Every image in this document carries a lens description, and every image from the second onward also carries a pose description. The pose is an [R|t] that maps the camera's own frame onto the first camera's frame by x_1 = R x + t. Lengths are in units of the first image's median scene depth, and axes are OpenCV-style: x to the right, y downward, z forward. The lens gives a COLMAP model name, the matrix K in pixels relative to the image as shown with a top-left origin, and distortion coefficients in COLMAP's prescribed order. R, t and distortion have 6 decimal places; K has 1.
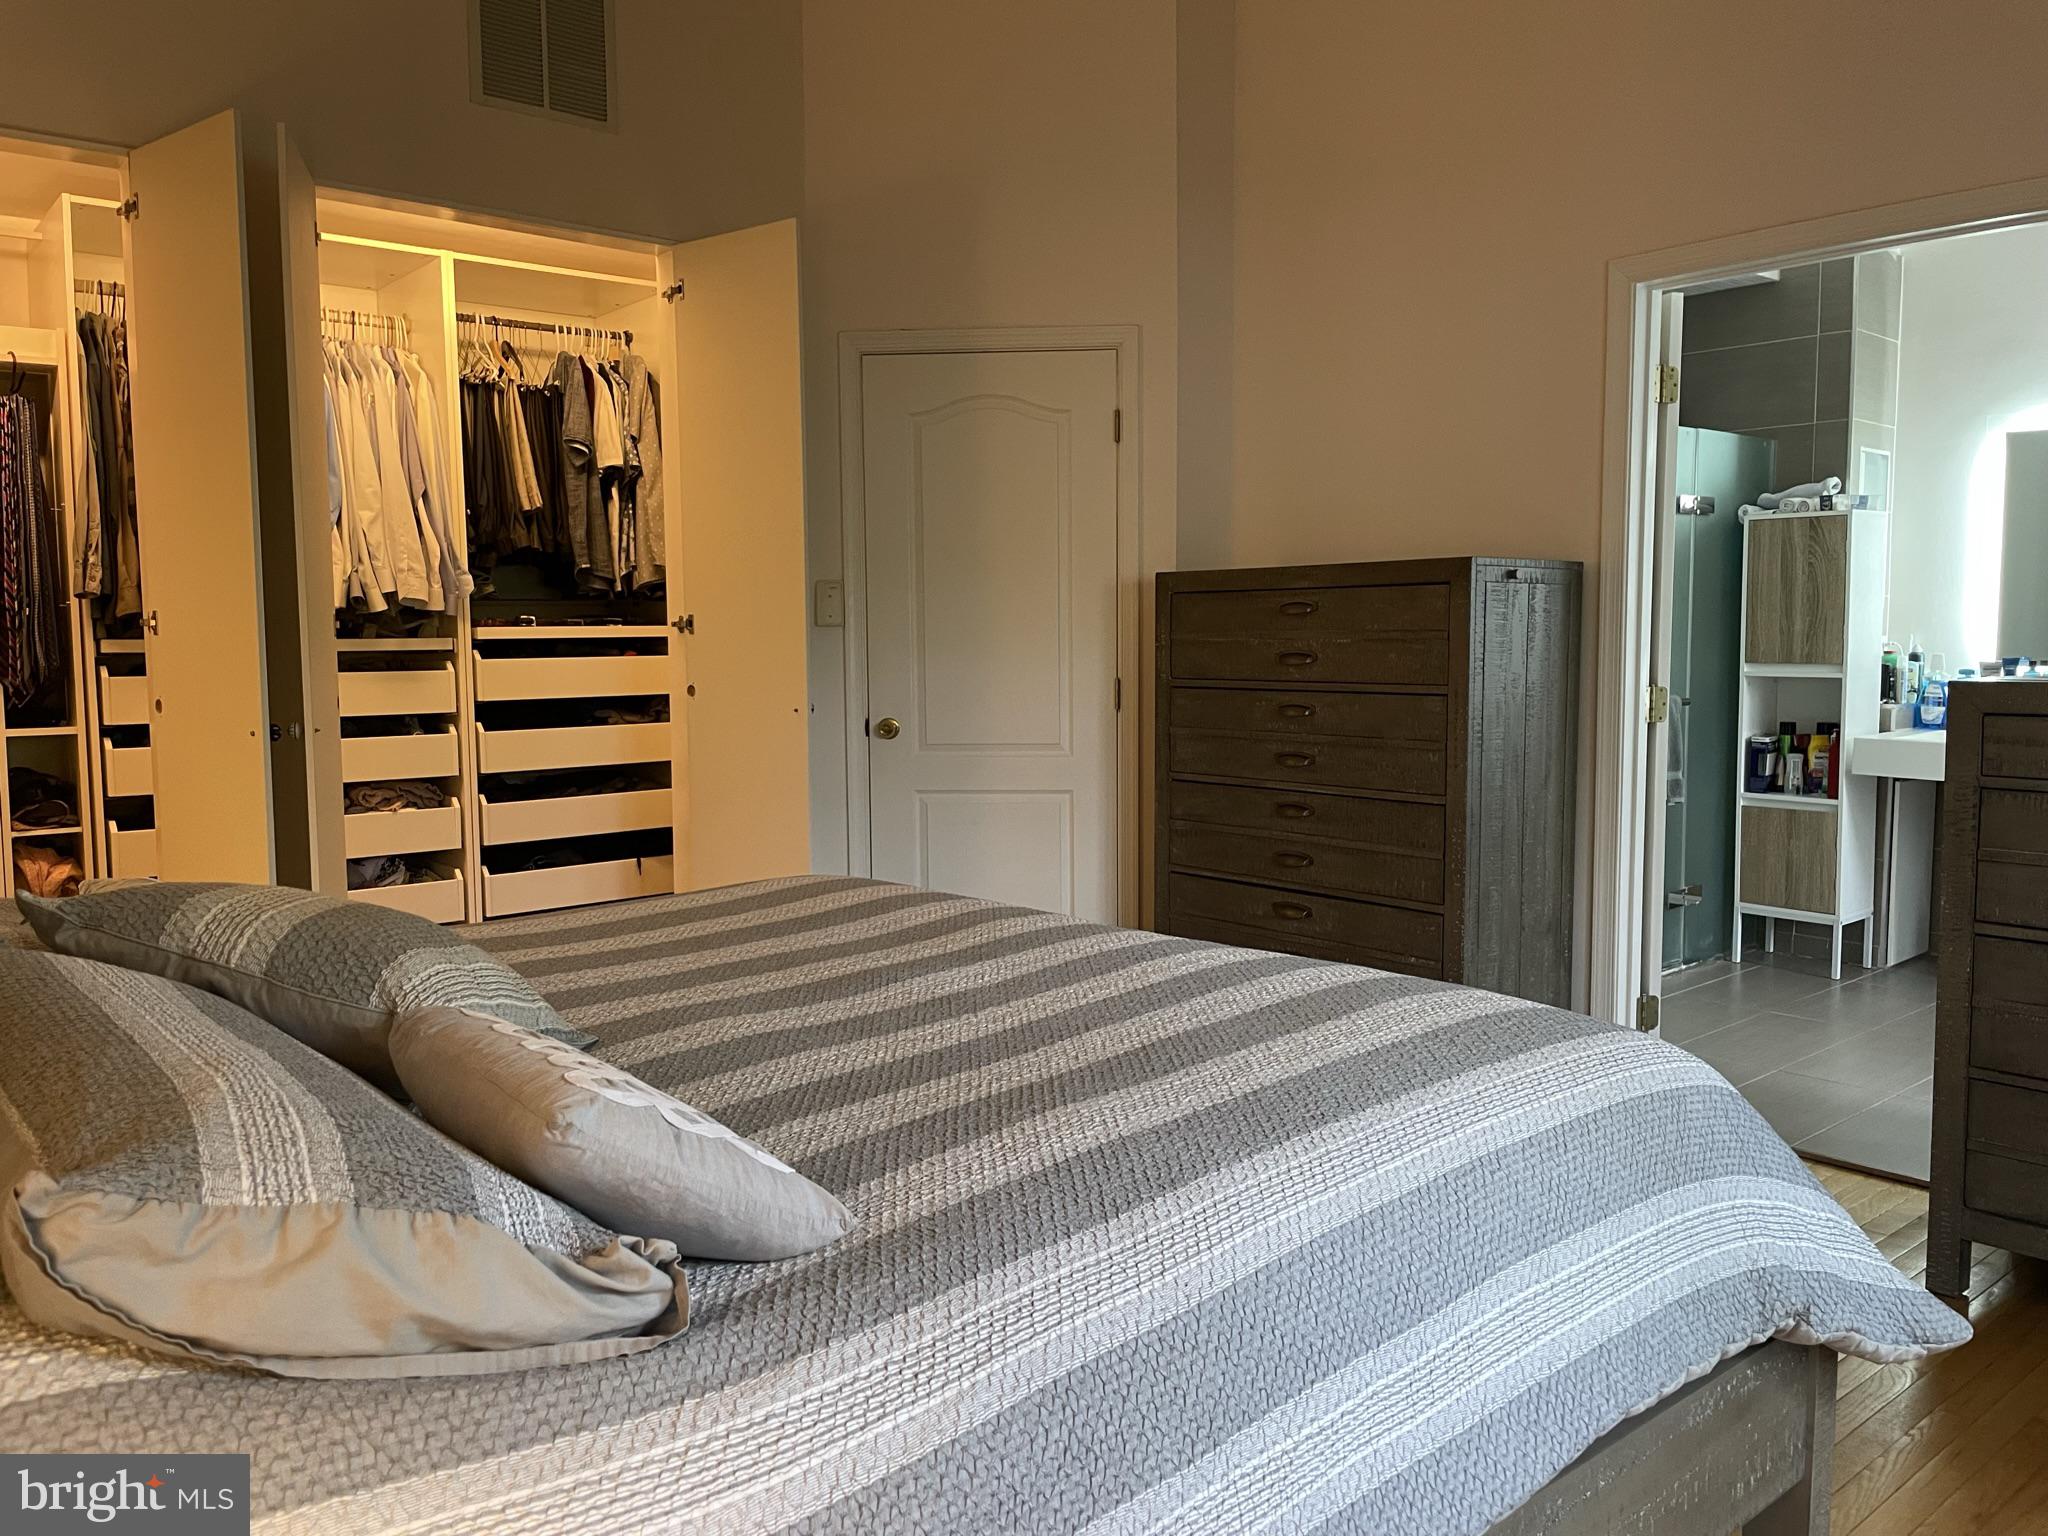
lens RADIAL K [[1559.9, 0, 1024.0], [0, 1559.9, 768.0], [0, 0, 1]] dist [0.003456, 0.000459]
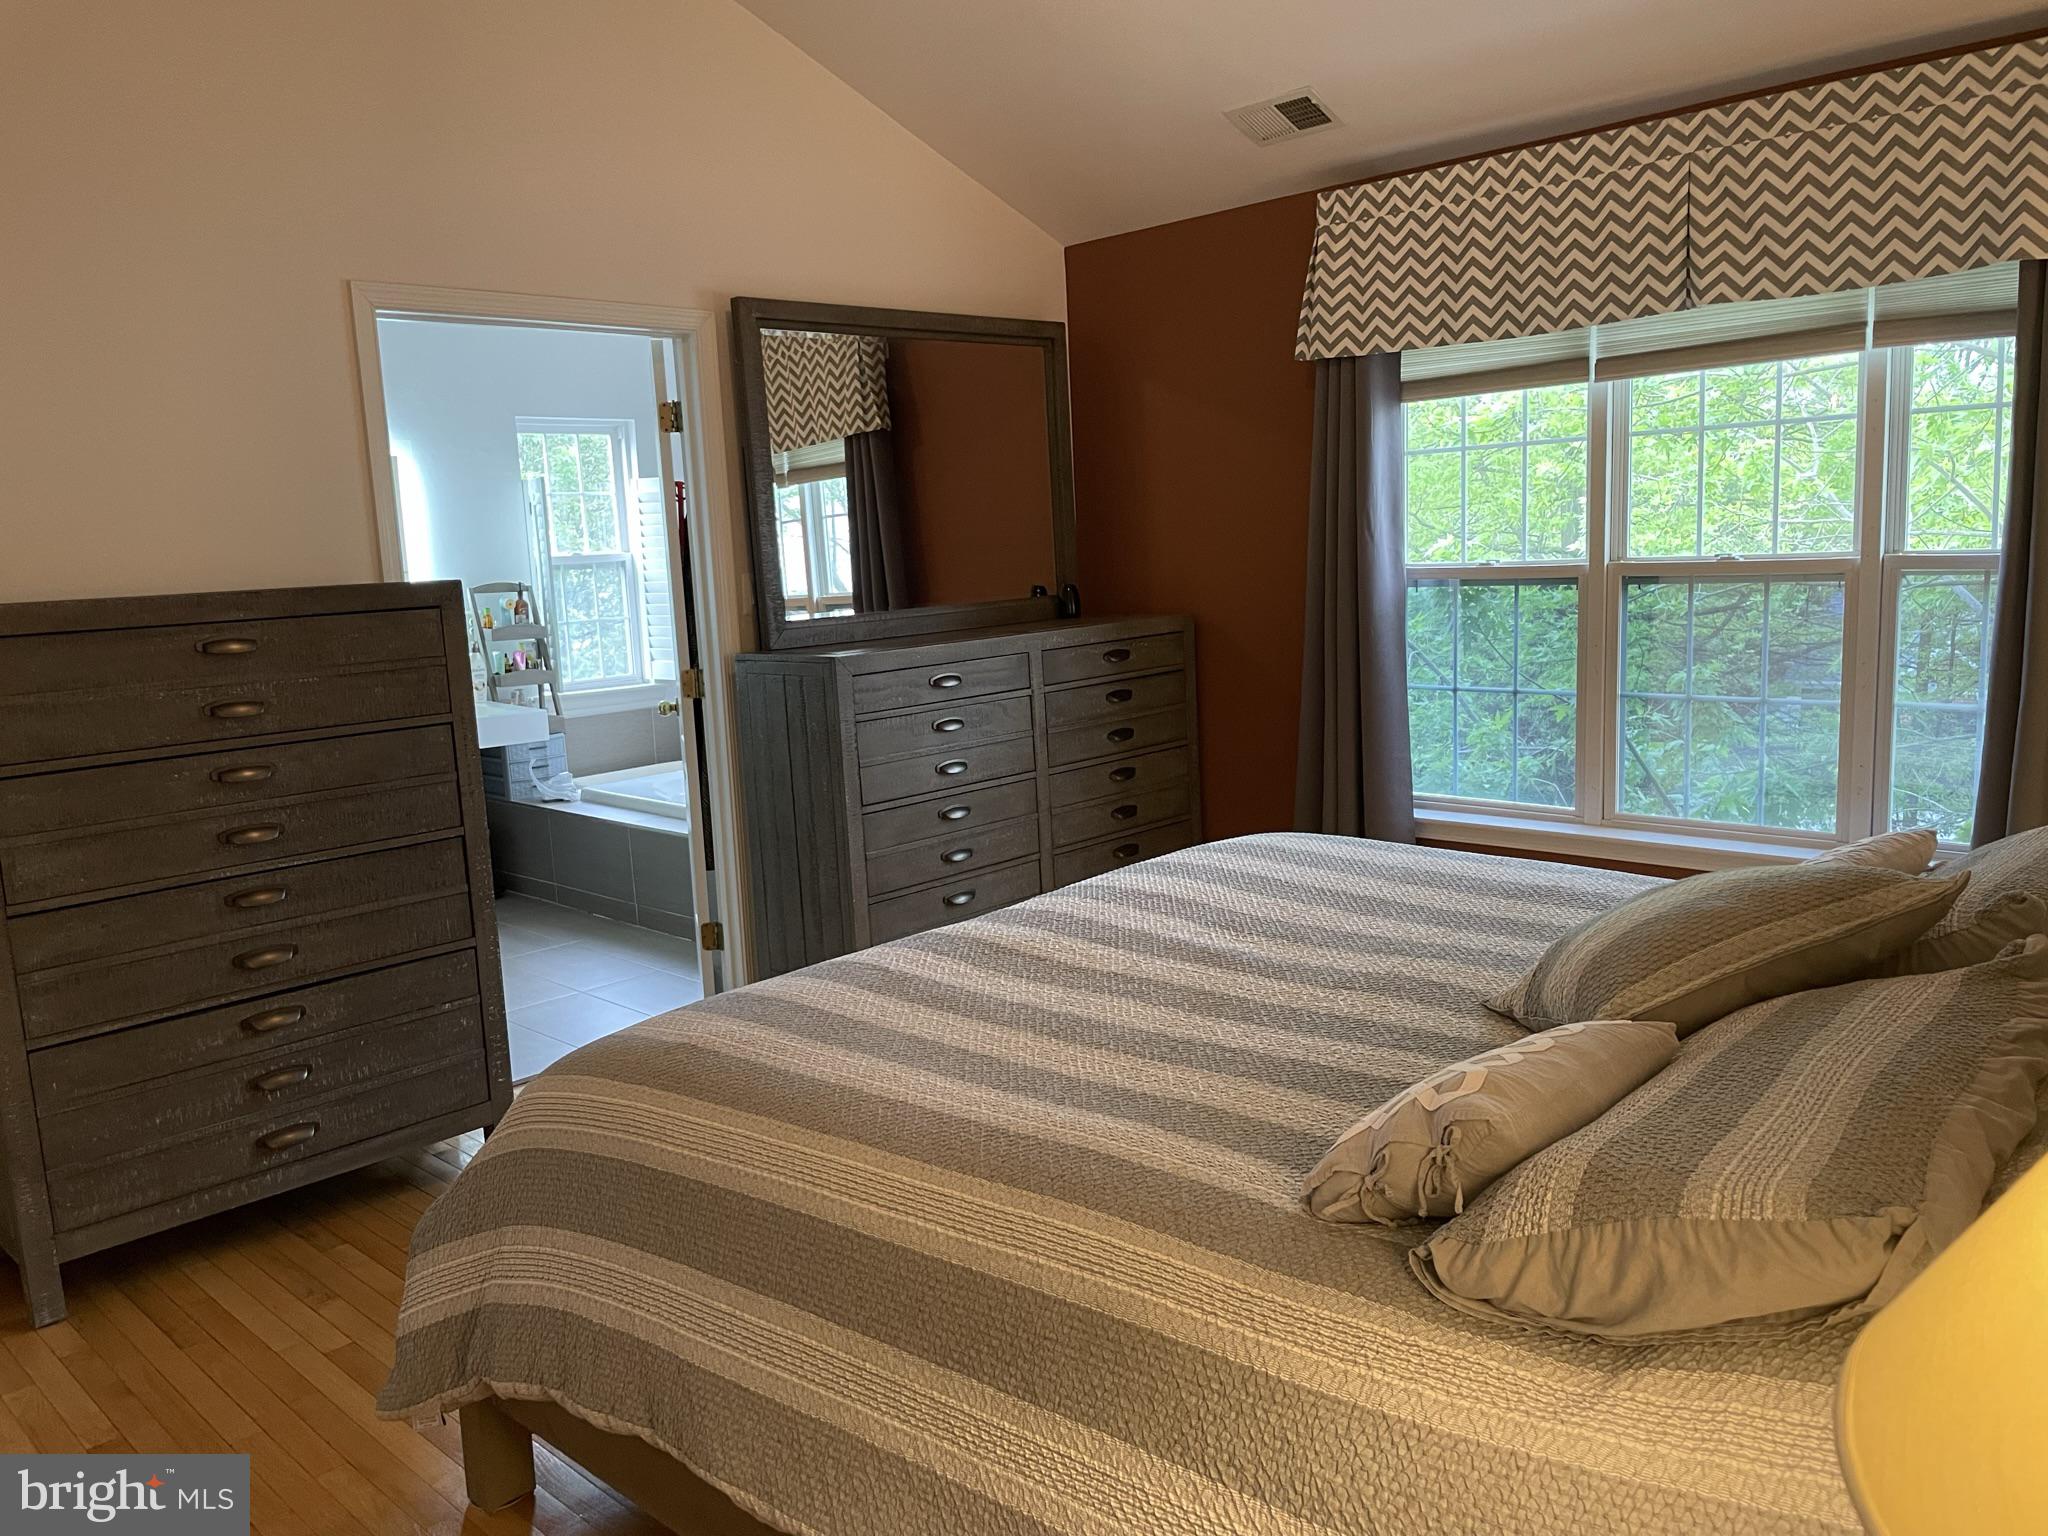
lens RADIAL K [[1559.9, 0, 1024.0], [0, 1559.9, 768.0], [0, 0, 1]] dist [0.003456, 0.000459]
pose [[-0.089627, -0.142637, 0.985709, -0.665029], [0.125317, 0.980211, 0.153236, -0.115127], [-0.988060, 0.137260, -0.069978, 0.681334]]
